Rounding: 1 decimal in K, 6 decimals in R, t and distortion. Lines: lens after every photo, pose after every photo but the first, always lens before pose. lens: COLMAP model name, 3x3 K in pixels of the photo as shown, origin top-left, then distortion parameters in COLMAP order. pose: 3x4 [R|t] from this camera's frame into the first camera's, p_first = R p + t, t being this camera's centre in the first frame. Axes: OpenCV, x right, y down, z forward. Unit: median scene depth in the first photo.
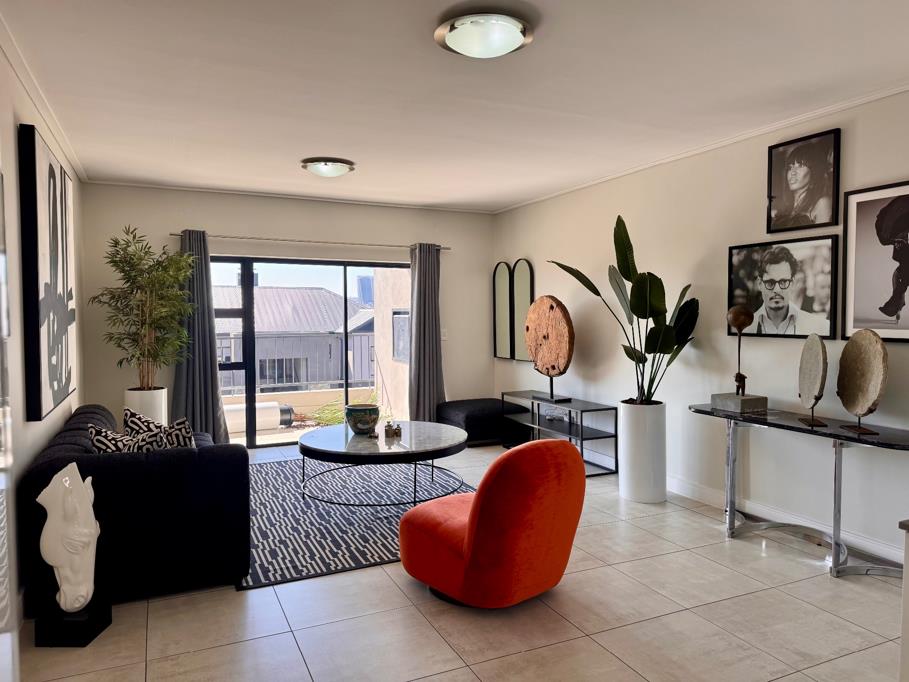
lens RADIAL K [[631.4, 0, 450.5], [0, 631.4, 340.2], [0, 0, 1]] dist [-0.004846, -0.024966]
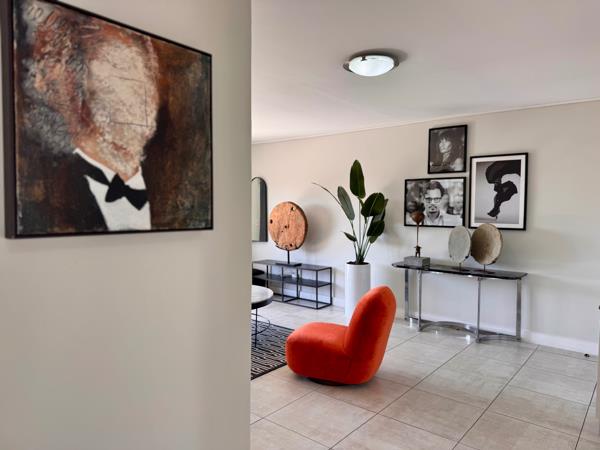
lens RADIAL K [[416.8, 0, 297.6], [0, 416.8, 224.5], [0, 0, 1]] dist [-0.004846, -0.024966]
pose [[0.904040, -0.009977, 0.427331, -0.425877], [0.009723, 0.999949, 0.002778, -0.020618], [-0.427337, 0.001643, 0.904091, 0.008980]]
